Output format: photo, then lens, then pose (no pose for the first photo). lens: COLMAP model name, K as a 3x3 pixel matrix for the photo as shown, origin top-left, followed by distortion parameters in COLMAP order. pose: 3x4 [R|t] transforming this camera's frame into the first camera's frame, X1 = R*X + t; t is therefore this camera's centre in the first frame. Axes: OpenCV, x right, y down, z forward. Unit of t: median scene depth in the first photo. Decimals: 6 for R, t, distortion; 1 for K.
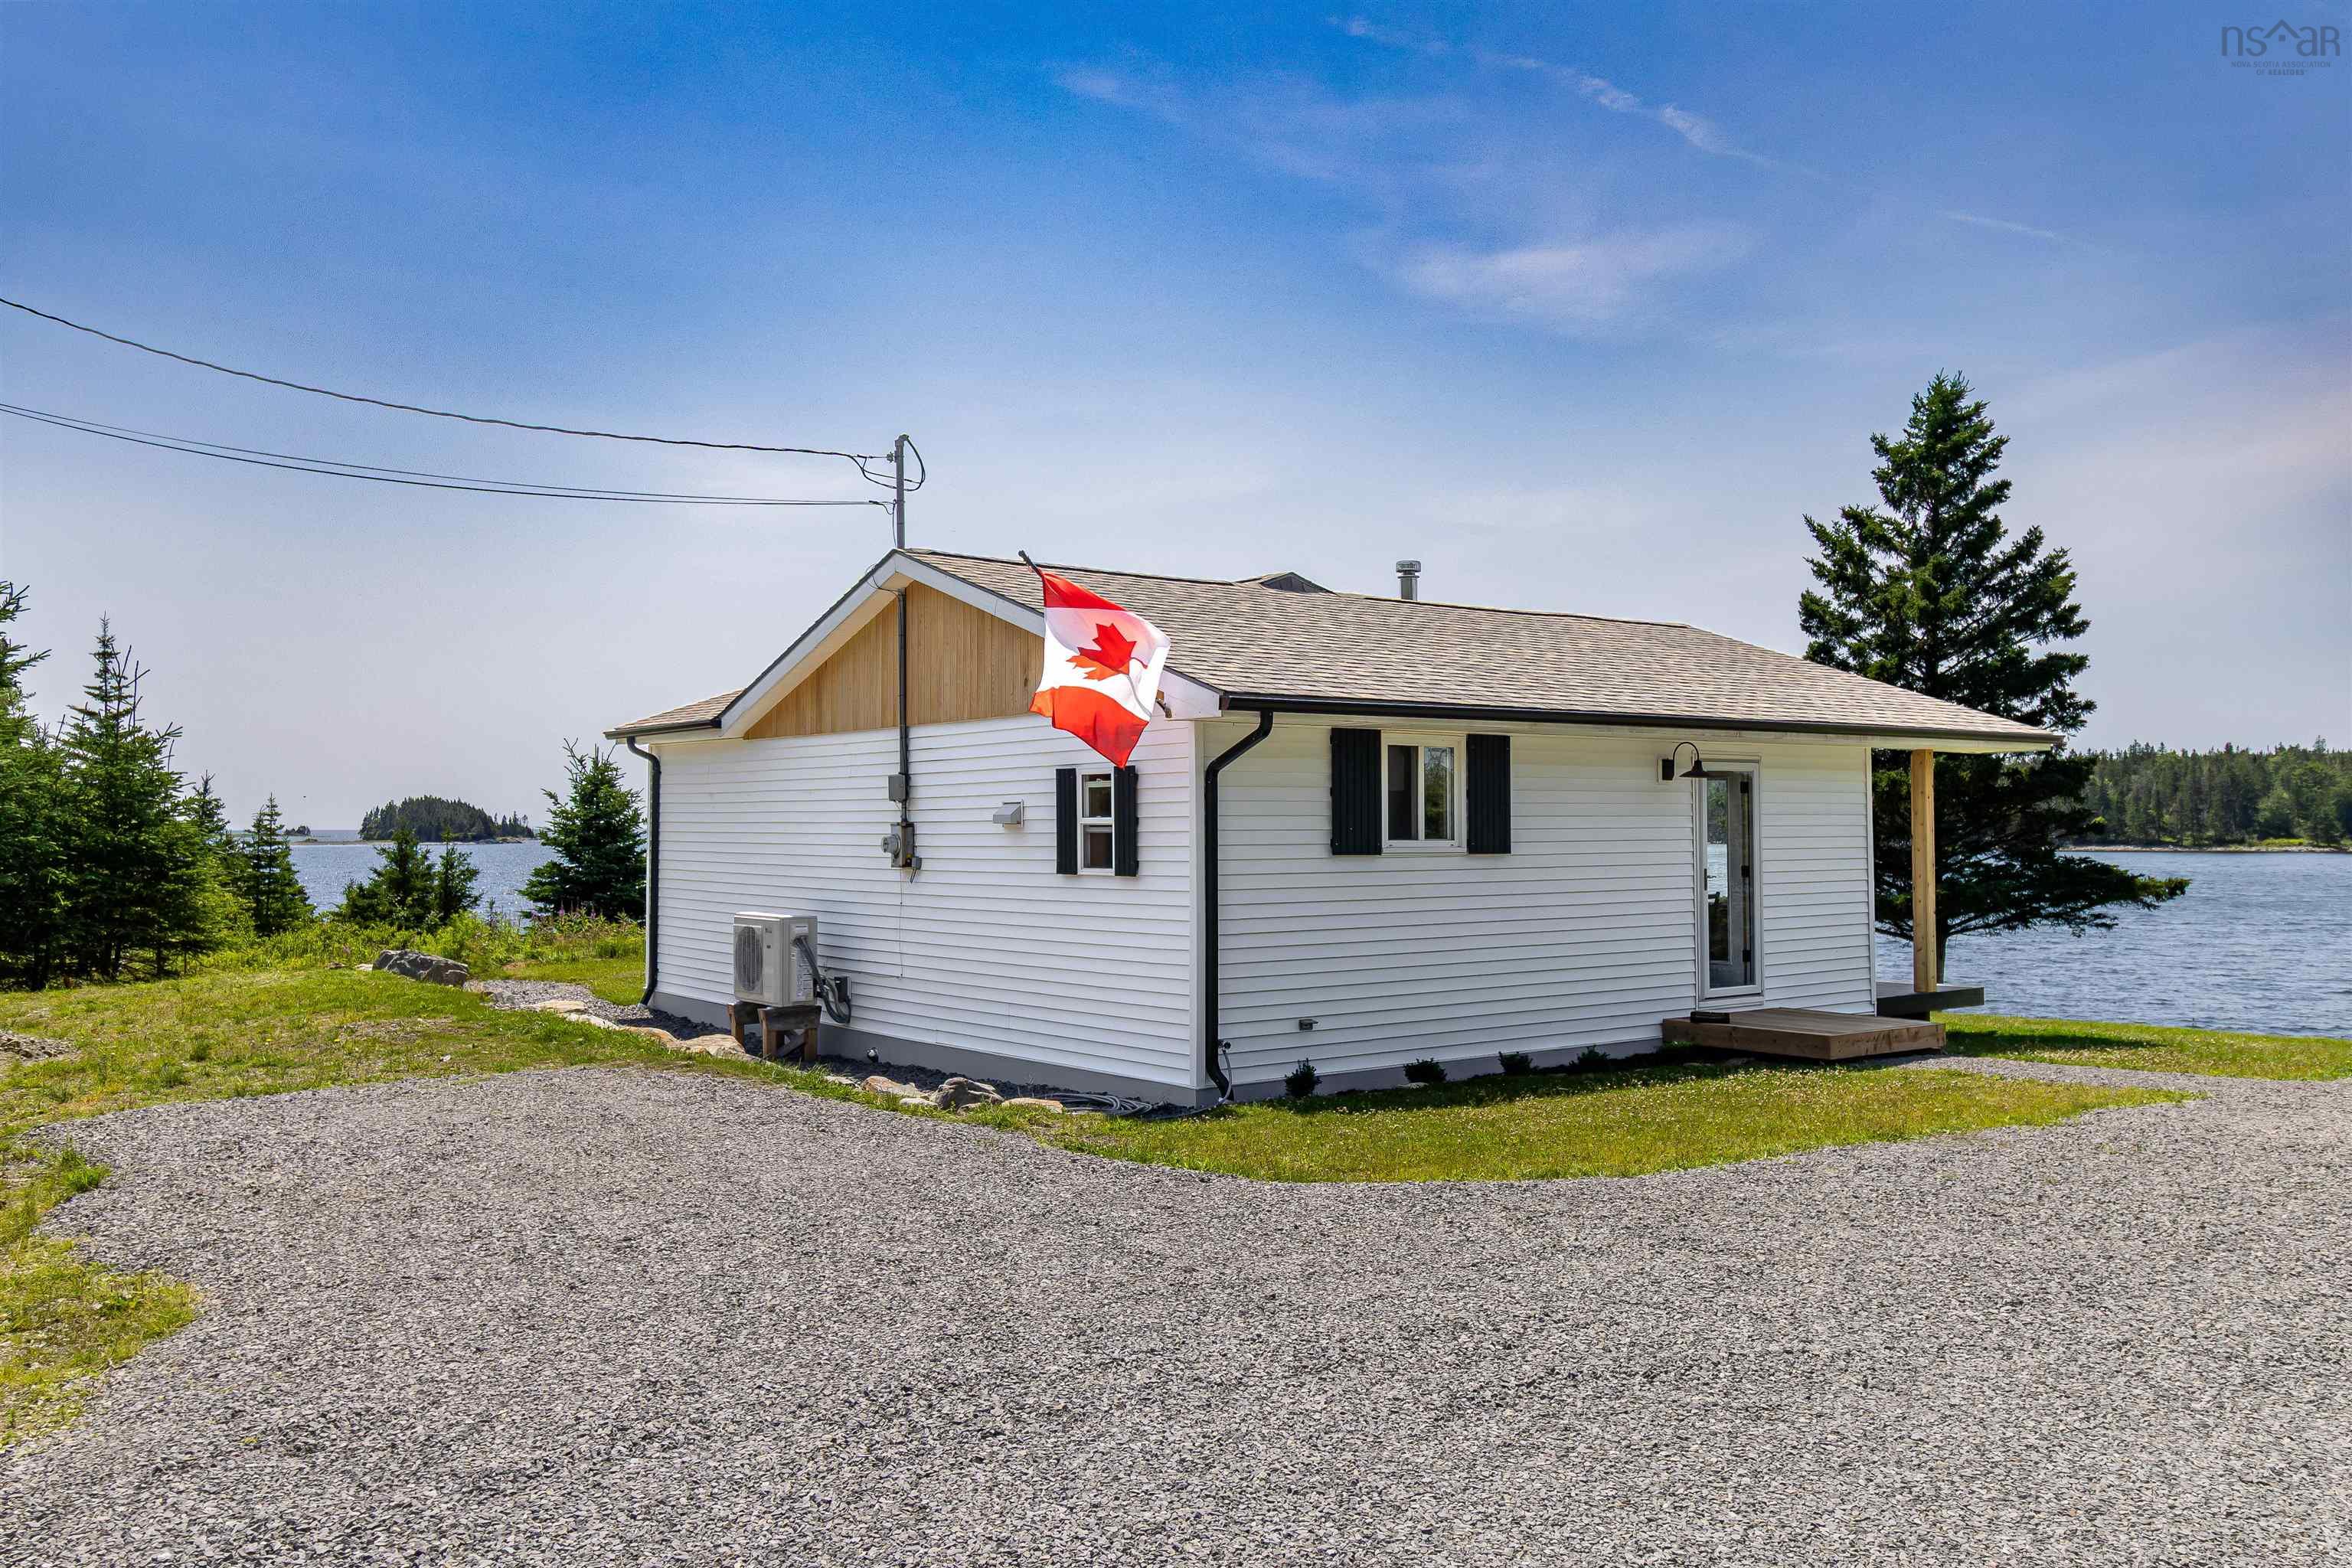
lens RADIAL K [[1955.5, 0, 1176.0], [0, 1955.5, 784.0], [0, 0, 1]] dist [0.004350, -0.000966]
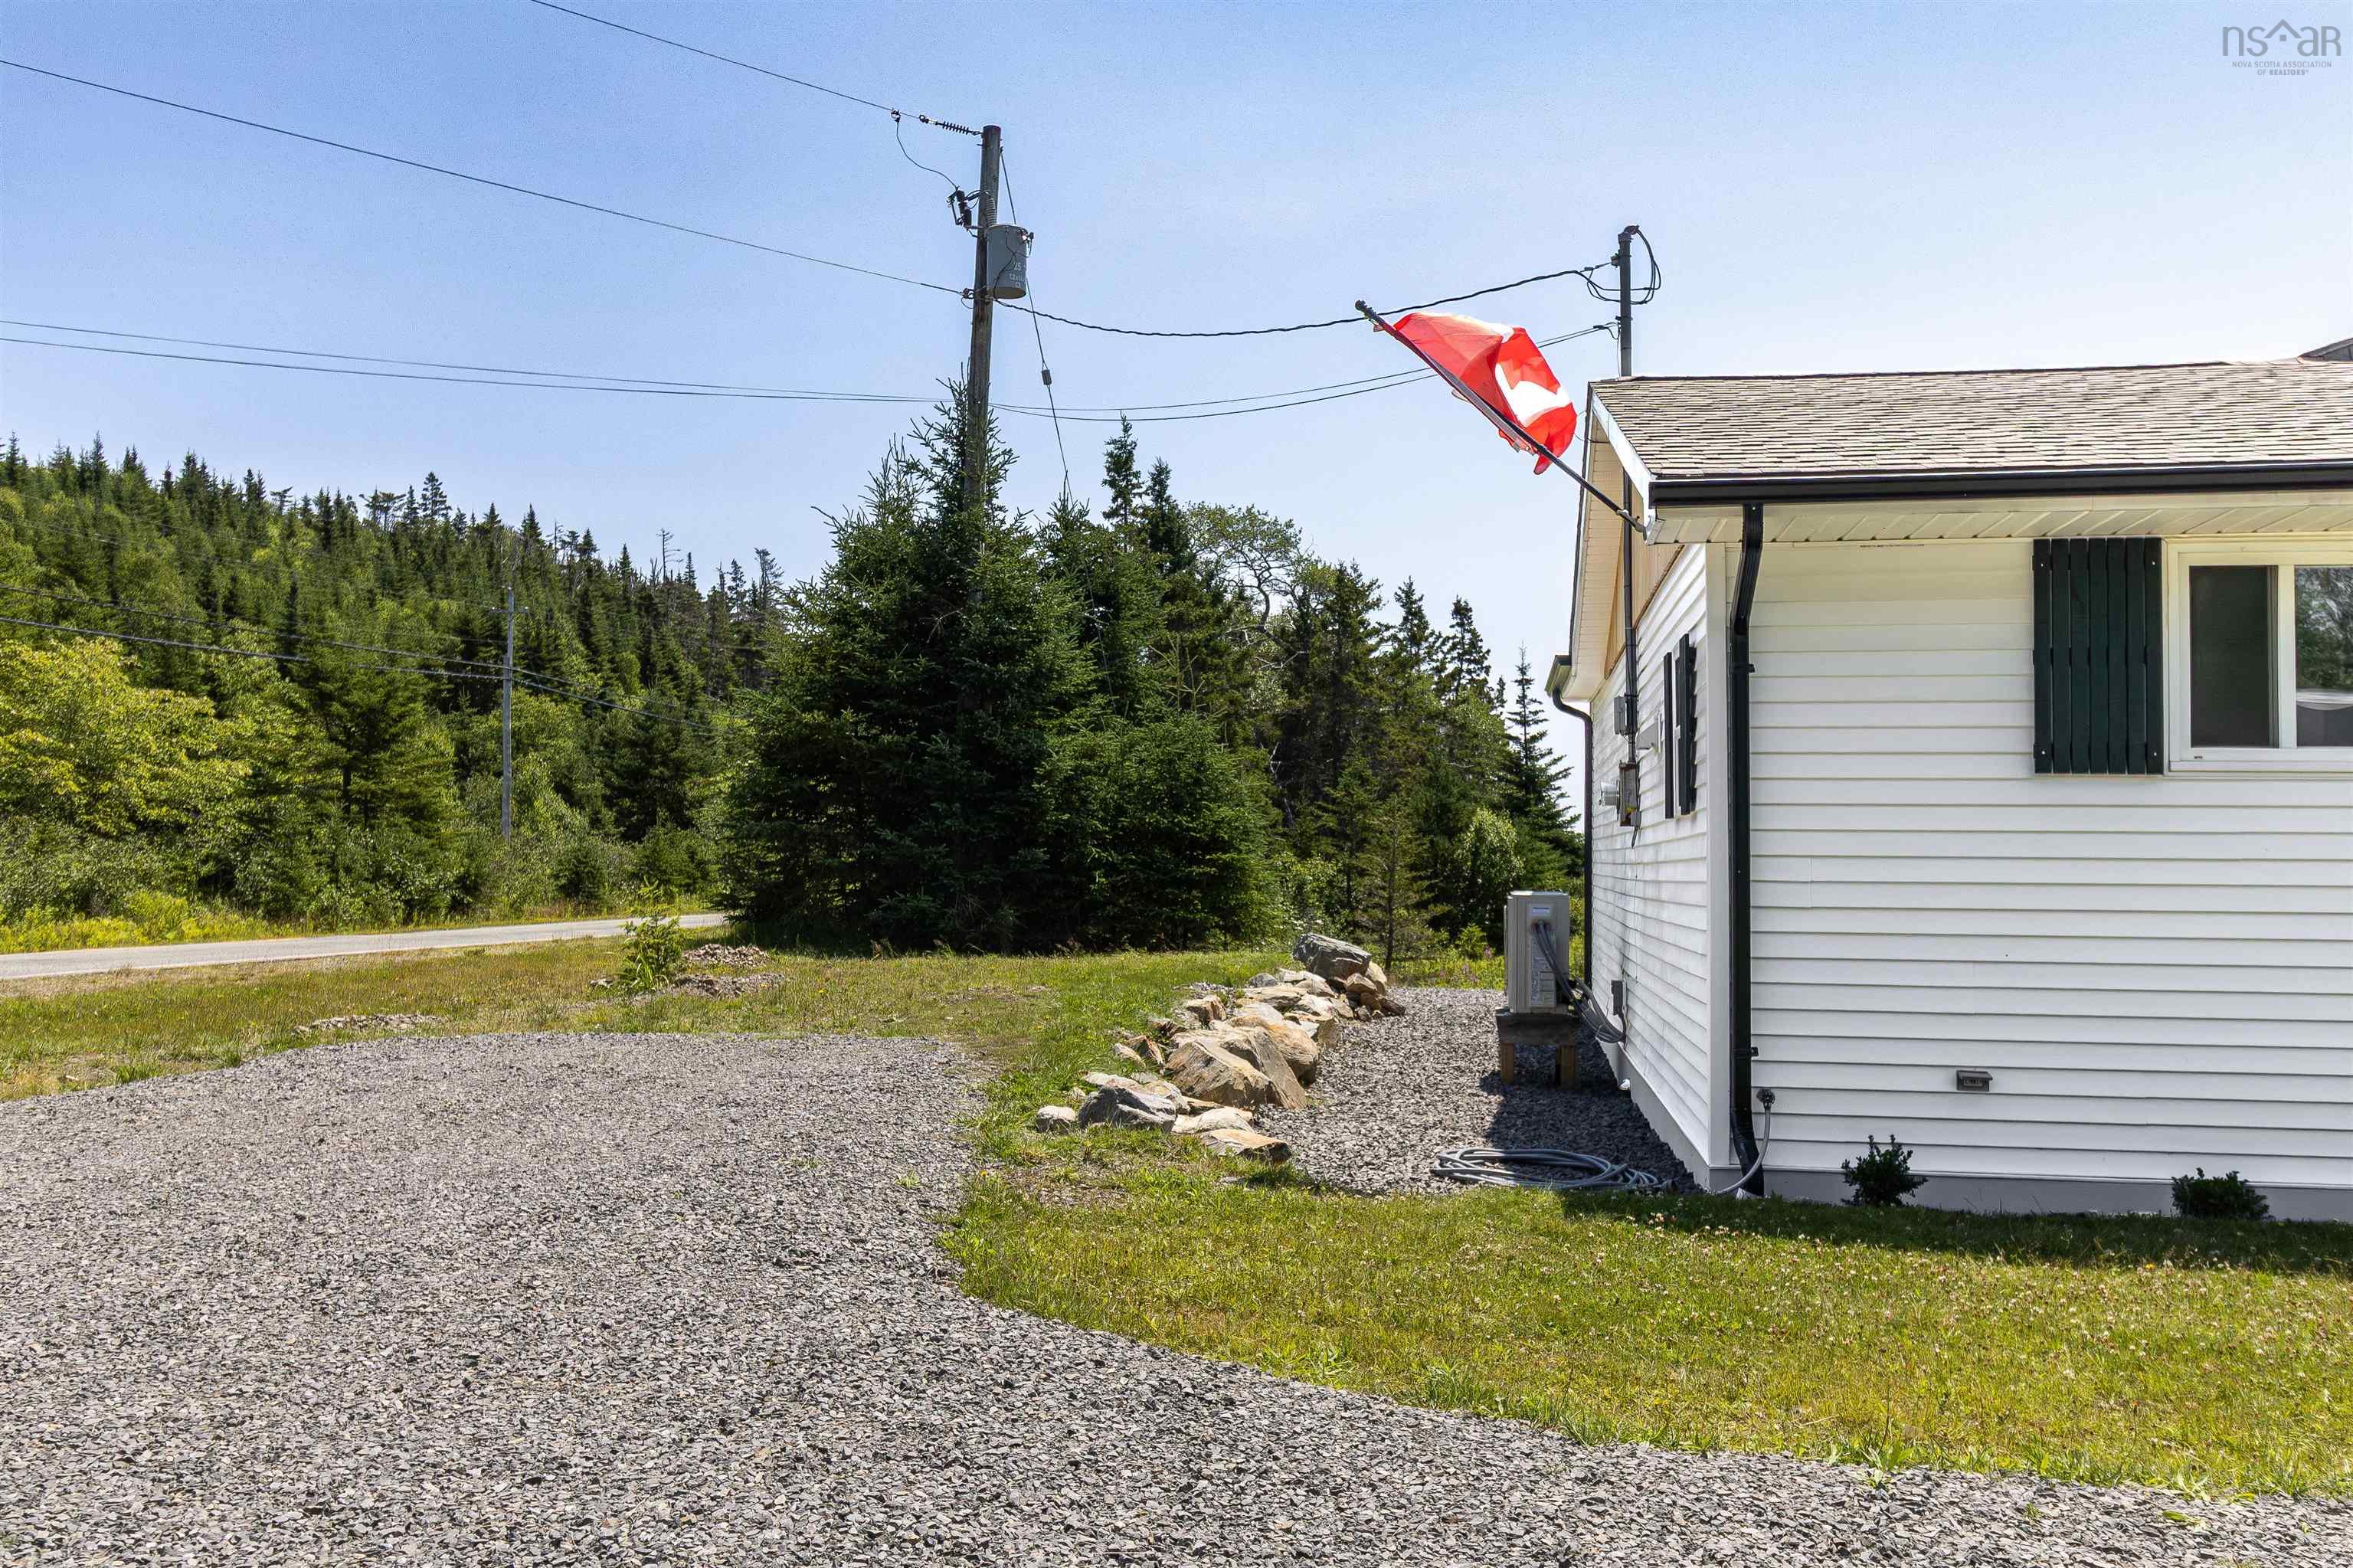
lens RADIAL K [[1956.4, 0, 1176.5], [0, 1956.4, 784.0], [0, 0, 1]] dist [0.004350, -0.000966]
pose [[0.686727, -0.021605, -0.726595, 0.271605], [0.004370, 0.999663, -0.025594, 0.045567], [0.726903, 0.014401, 0.686589, 0.397216]]
